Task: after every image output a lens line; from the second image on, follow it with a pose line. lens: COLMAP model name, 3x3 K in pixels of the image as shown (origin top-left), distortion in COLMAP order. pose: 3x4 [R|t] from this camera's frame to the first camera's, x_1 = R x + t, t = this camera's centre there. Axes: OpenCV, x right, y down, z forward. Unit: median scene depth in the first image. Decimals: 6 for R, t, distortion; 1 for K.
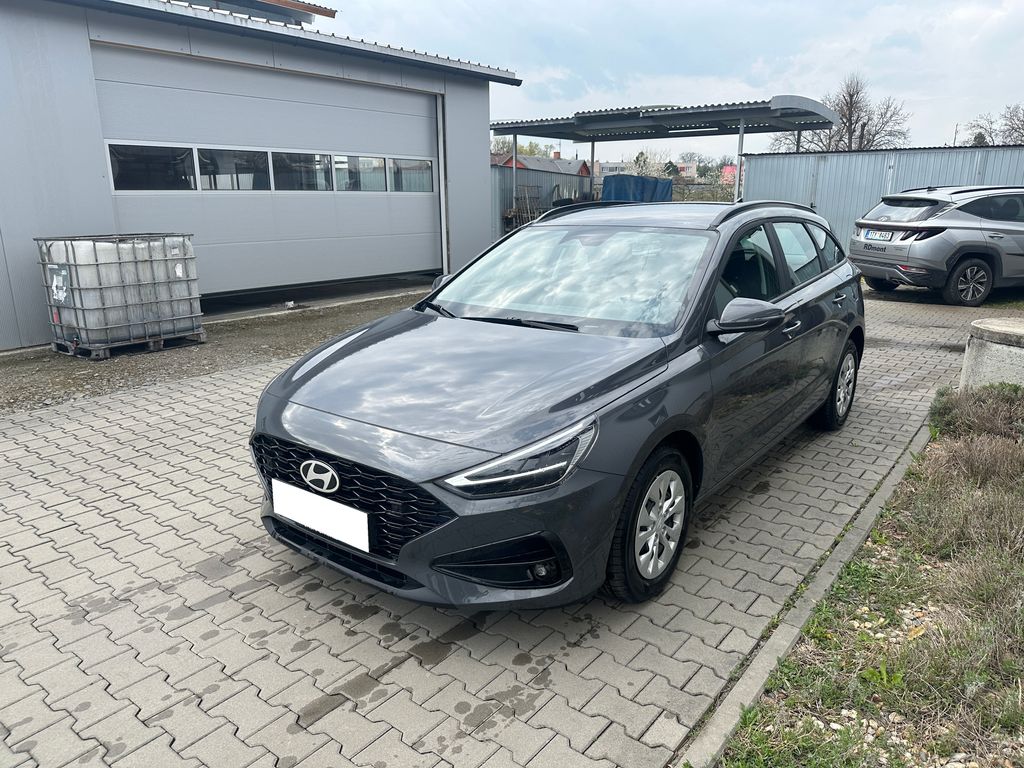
lens RADIAL K [[718.5, 0, 508.4], [0, 718.5, 392.6], [0, 0, 1]] dist [0.000451, -0.004115]
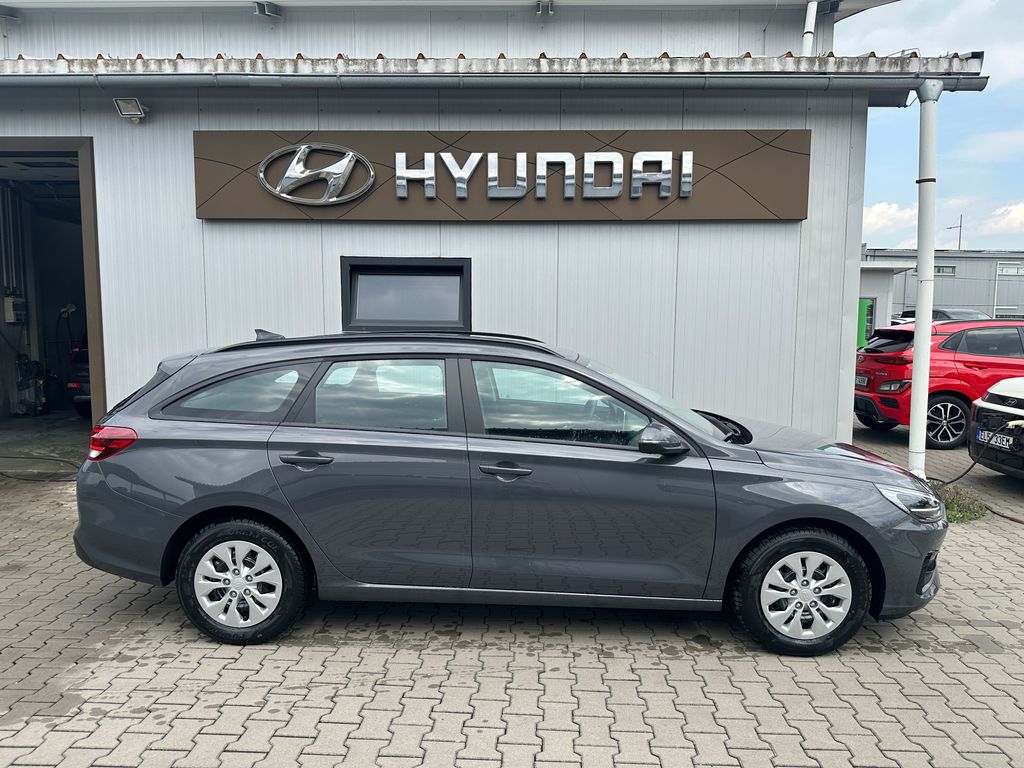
lens RADIAL K [[717.8, 0, 512.0], [0, 717.8, 384.0], [0, 0, 1]] dist [0.032563, -0.042800]
pose [[-0.599546, -0.070070, 0.797267, -0.807015], [0.210719, 0.947193, 0.241707, -0.558894], [-0.772102, 0.312914, -0.553121, 1.991704]]
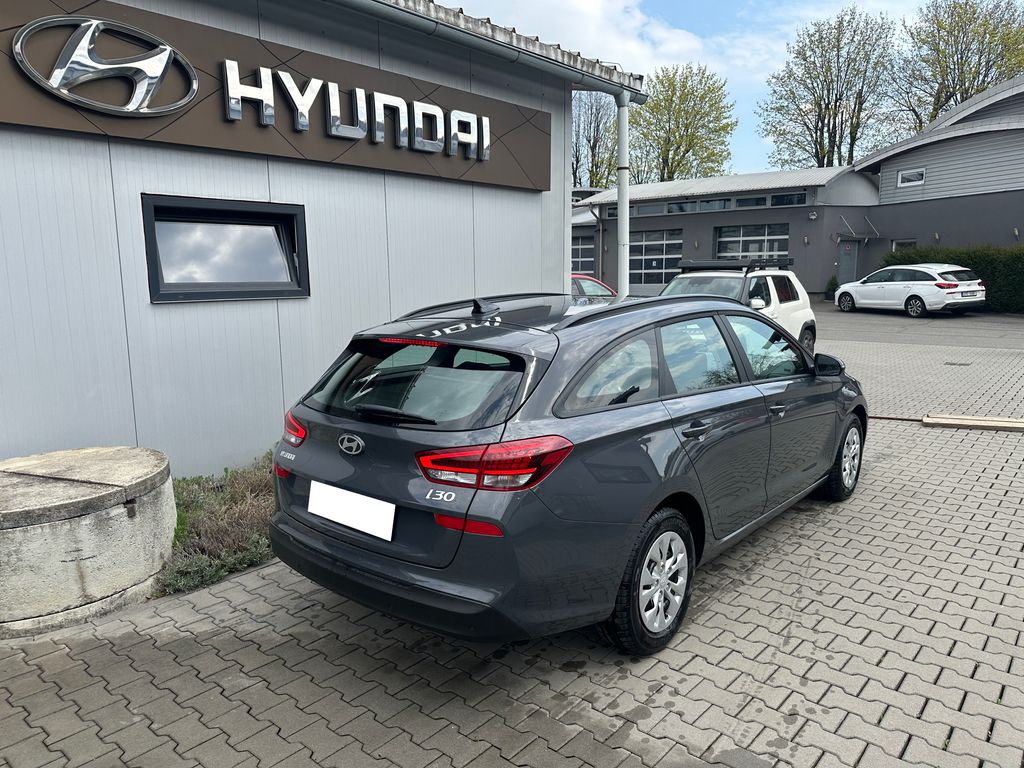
lens RADIAL K [[720.6, 0, 508.4], [0, 720.6, 376.0], [0, 0, 1]] dist [0.028313, -0.041926]
pose [[-0.999070, 0.012479, 0.041262, 0.428037], [0.028084, 0.914597, 0.403390, -0.746525], [-0.032705, 0.404174, -0.914097, 2.576580]]
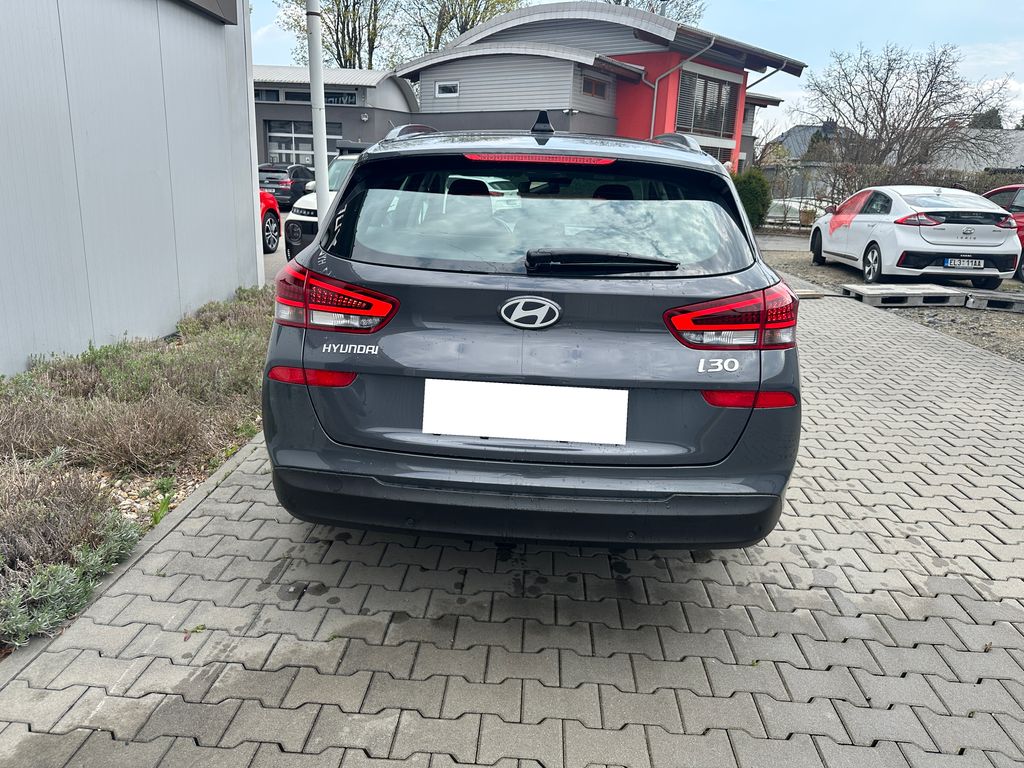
lens RADIAL K [[720.6, 0, 508.4], [0, 720.6, 376.0], [0, 0, 1]] dist [0.028313, -0.041926]
pose [[-0.817592, 0.126024, -0.561837, 0.996667], [-0.182593, 0.868647, 0.460556, -0.533565], [0.546079, 0.479135, -0.687188, 2.212882]]
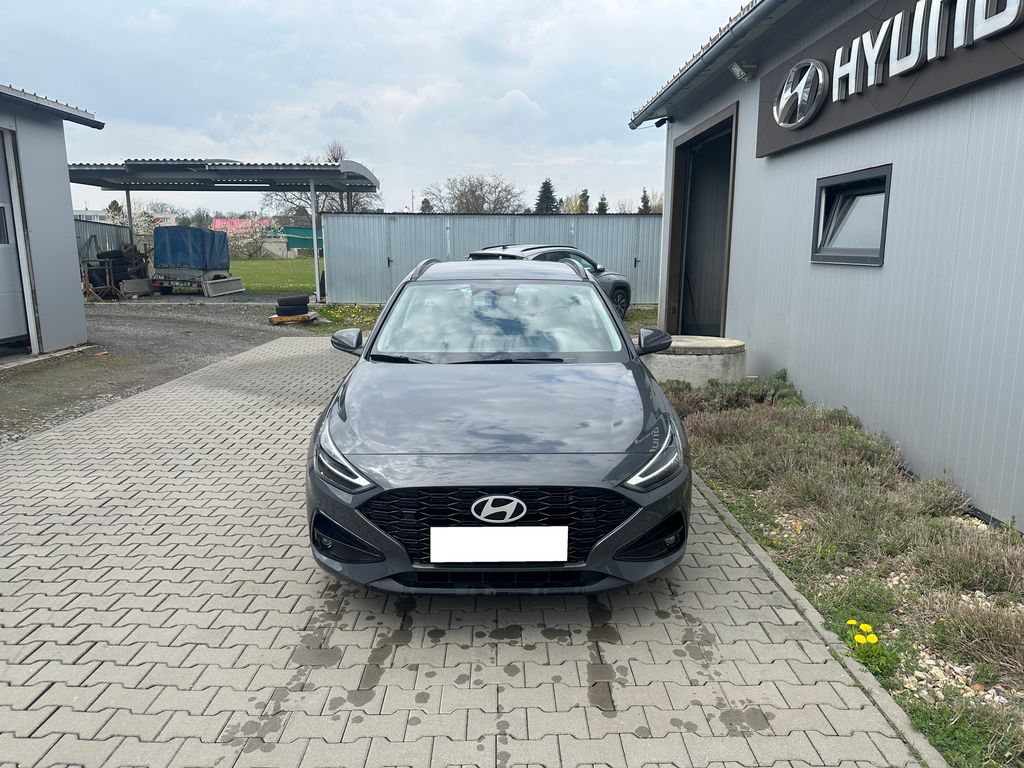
lens RADIAL K [[717.8, 0, 512.0], [0, 717.8, 384.0], [0, 0, 1]] dist [0.032563, -0.042800]
pose [[0.778042, -0.110355, 0.618443, -0.710103], [0.160144, 0.986767, -0.025393, -0.032007], [-0.607457, 0.118797, 0.785419, 0.082976]]
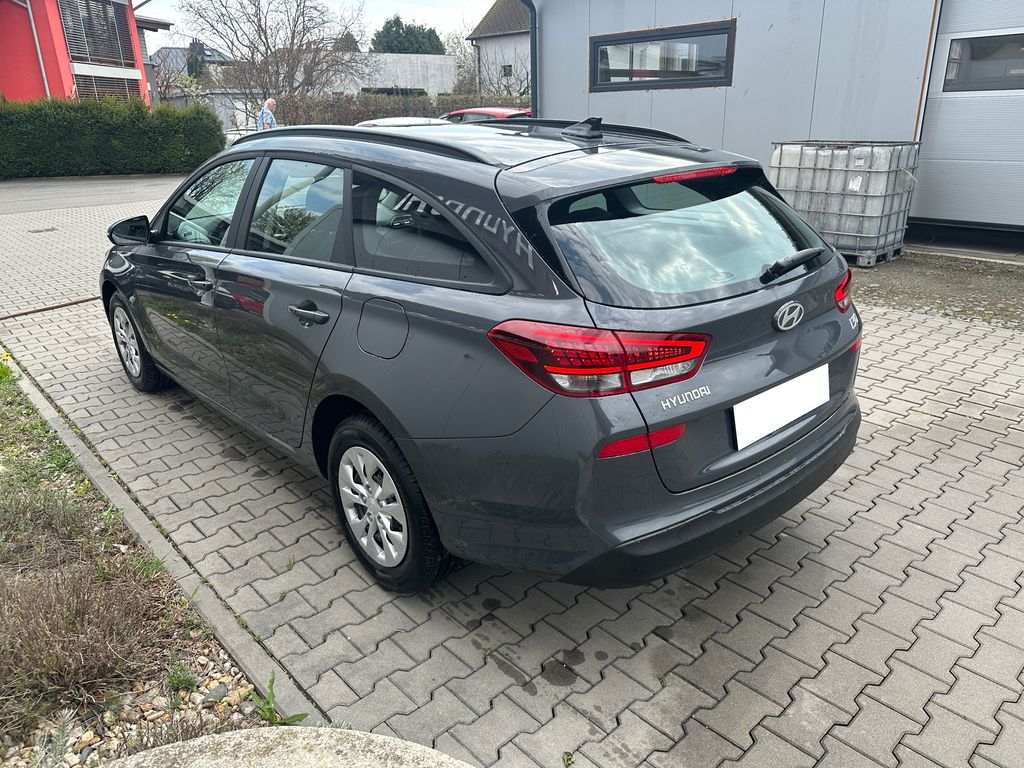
lens RADIAL K [[720.6, 0, 508.4], [0, 720.6, 376.0], [0, 0, 1]] dist [0.028313, -0.041926]
pose [[-0.163925, 0.349514, -0.922480, 1.314950], [-0.238256, 0.893417, 0.380841, -0.458419], [0.957268, 0.282216, -0.063180, 1.624840]]
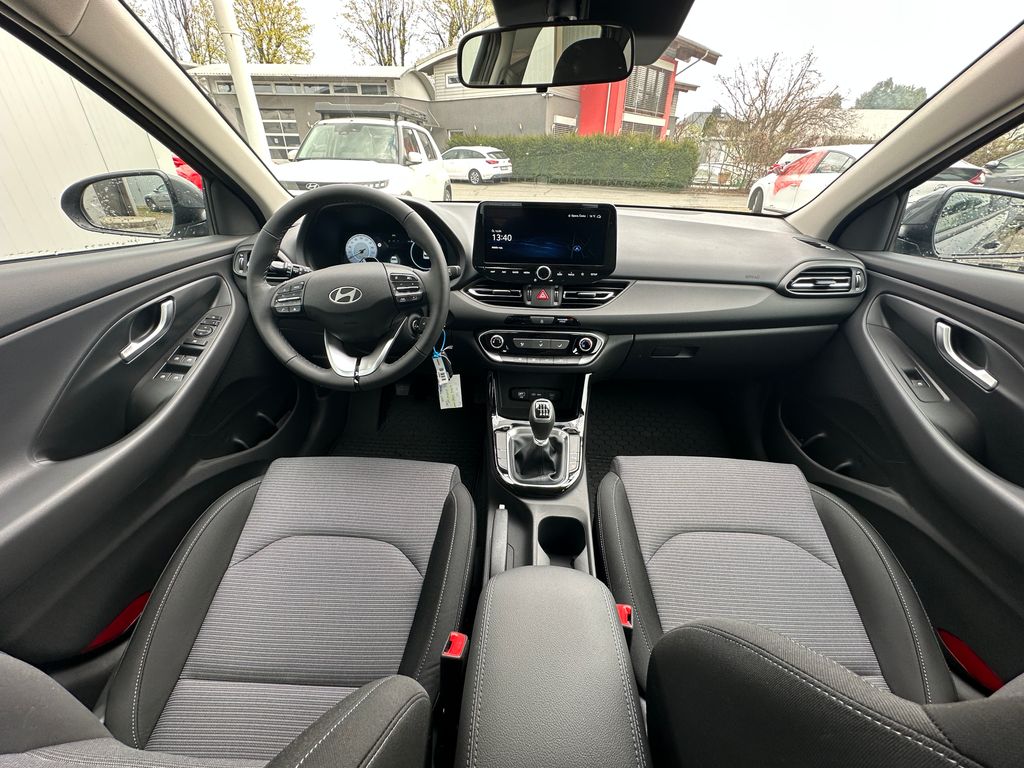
lens RADIAL K [[406.6, 0, 512.0], [0, 406.6, 384.0], [0, 0, 1]] dist [-0.000846, 0.000120]
pose [[-0.808254, 0.278704, -0.518700, 0.289881], [-0.167270, 0.735929, 0.656071, -0.237864], [0.564576, 0.617035, -0.548199, 1.320948]]
